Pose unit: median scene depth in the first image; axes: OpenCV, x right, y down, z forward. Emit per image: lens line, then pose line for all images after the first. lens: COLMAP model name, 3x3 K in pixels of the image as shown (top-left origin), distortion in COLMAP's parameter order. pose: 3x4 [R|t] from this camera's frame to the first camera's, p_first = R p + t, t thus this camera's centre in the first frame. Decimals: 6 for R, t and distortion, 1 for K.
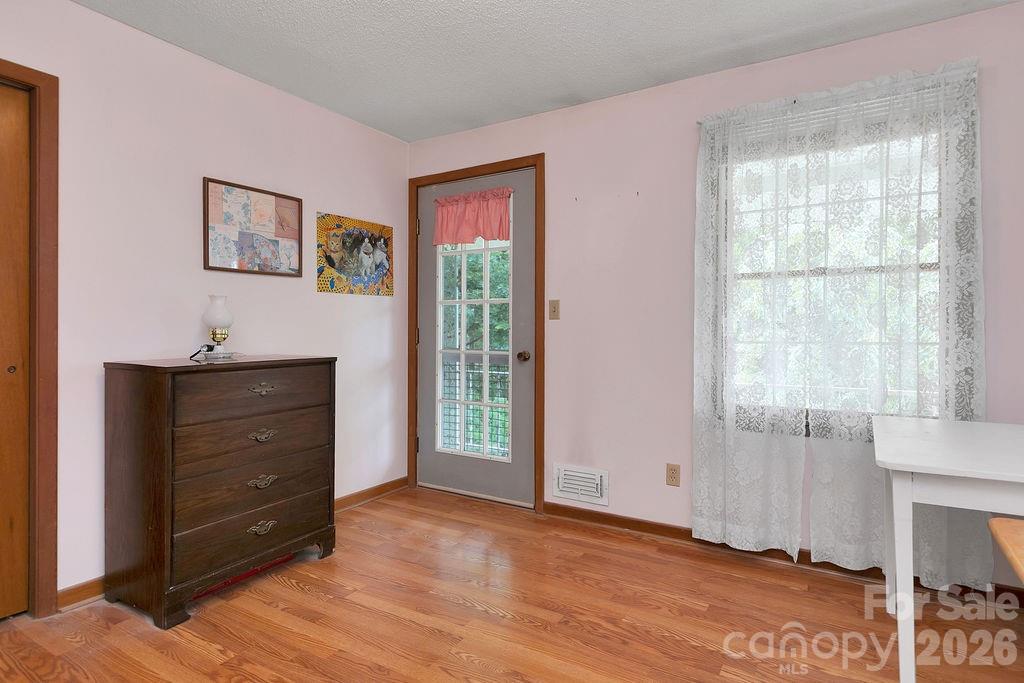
lens RADIAL K [[484.2, 0, 514.7], [0, 484.2, 333.6], [0, 0, 1]] dist [0.000132, 0.000110]
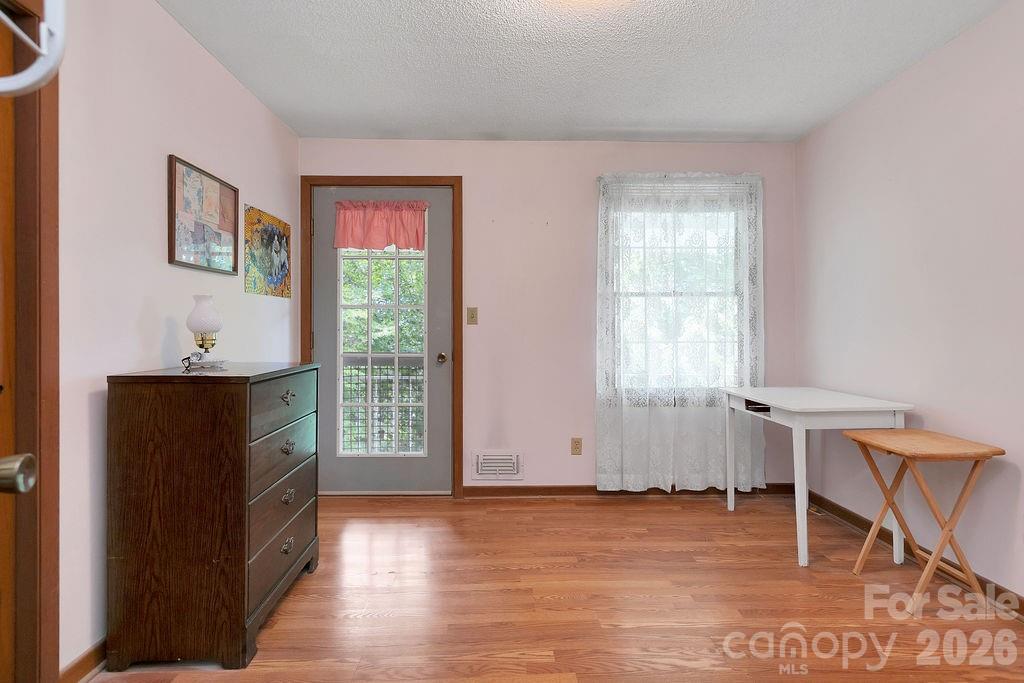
lens RADIAL K [[457.3, 0, 521.4], [0, 457.3, 337.0], [0, 0, 1]] dist [0.002083, 0.000172]
pose [[0.879462, -0.005963, 0.475931, -0.374257], [0.005332, 0.999982, 0.002676, -0.002405], [-0.475938, 0.000184, 0.879479, 0.002070]]
